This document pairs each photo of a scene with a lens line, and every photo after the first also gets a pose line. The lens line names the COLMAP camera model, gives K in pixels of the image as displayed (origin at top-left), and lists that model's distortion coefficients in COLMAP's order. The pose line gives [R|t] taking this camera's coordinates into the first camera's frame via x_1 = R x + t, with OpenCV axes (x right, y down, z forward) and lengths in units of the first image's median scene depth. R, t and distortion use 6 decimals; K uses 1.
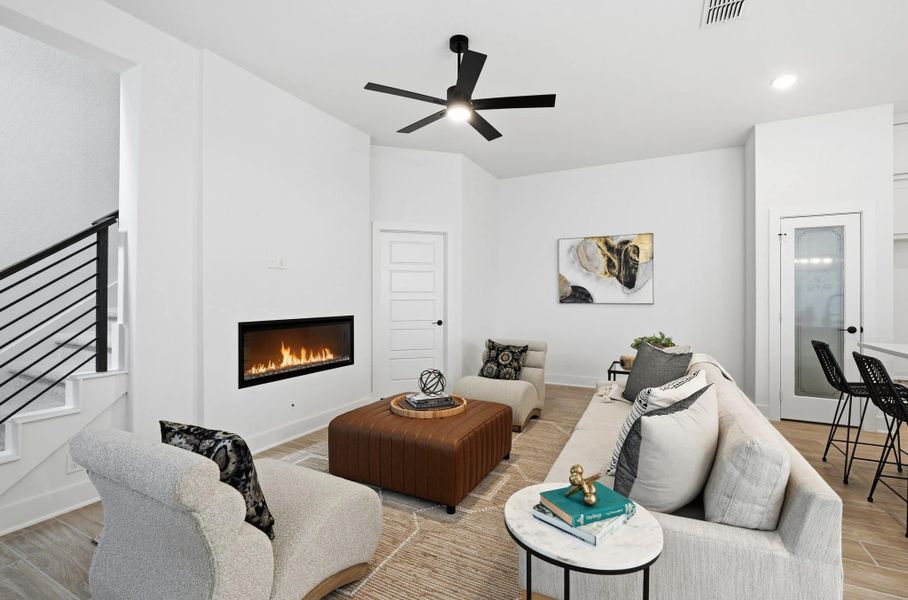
lens RADIAL K [[412.7, 0, 450.6], [0, 412.7, 292.5], [0, 0, 1]] dist [-0.016472, 0.007127]
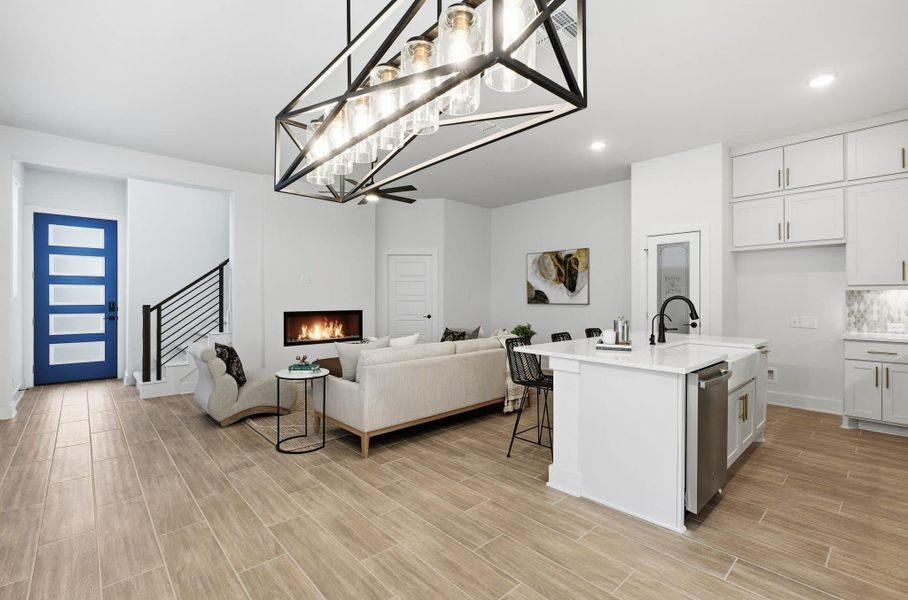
lens RADIAL K [[412.7, 0, 448.6], [0, 412.7, 297.0], [0, 0, 1]] dist [-0.016472, 0.007127]
pose [[0.939462, -0.000955, -0.342652, 0.519621], [0.002746, 0.999985, 0.004741, -0.001471], [0.342642, -0.005395, 0.939450, -0.324926]]
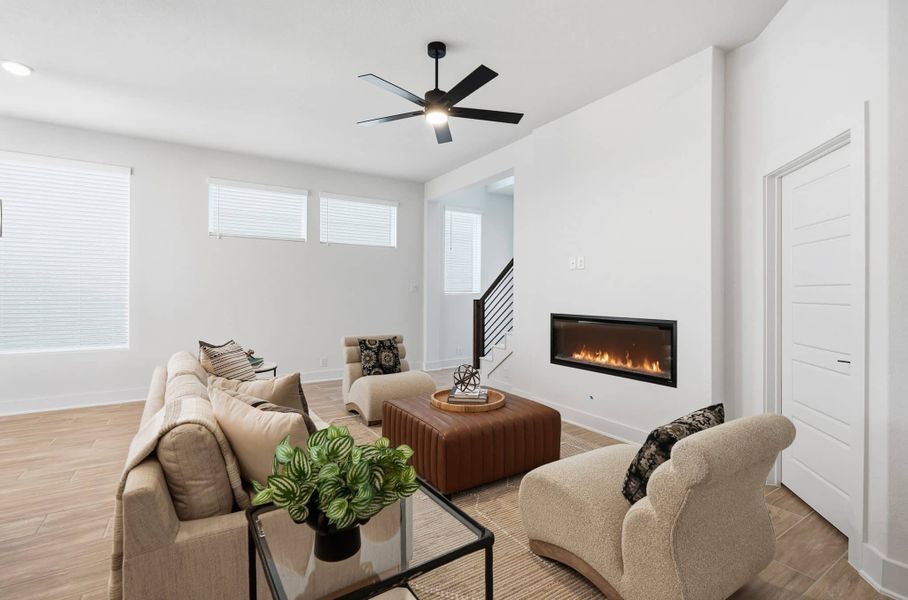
lens RADIAL K [[412.7, 0, 452.3], [0, 412.7, 290.9], [0, 0, 1]] dist [-0.016472, 0.007127]
pose [[-0.504959, -0.006013, -0.863122, 0.480108], [0.003258, 0.999955, -0.008872, 0.007083], [0.863137, -0.007292, -0.504917, 0.841589]]
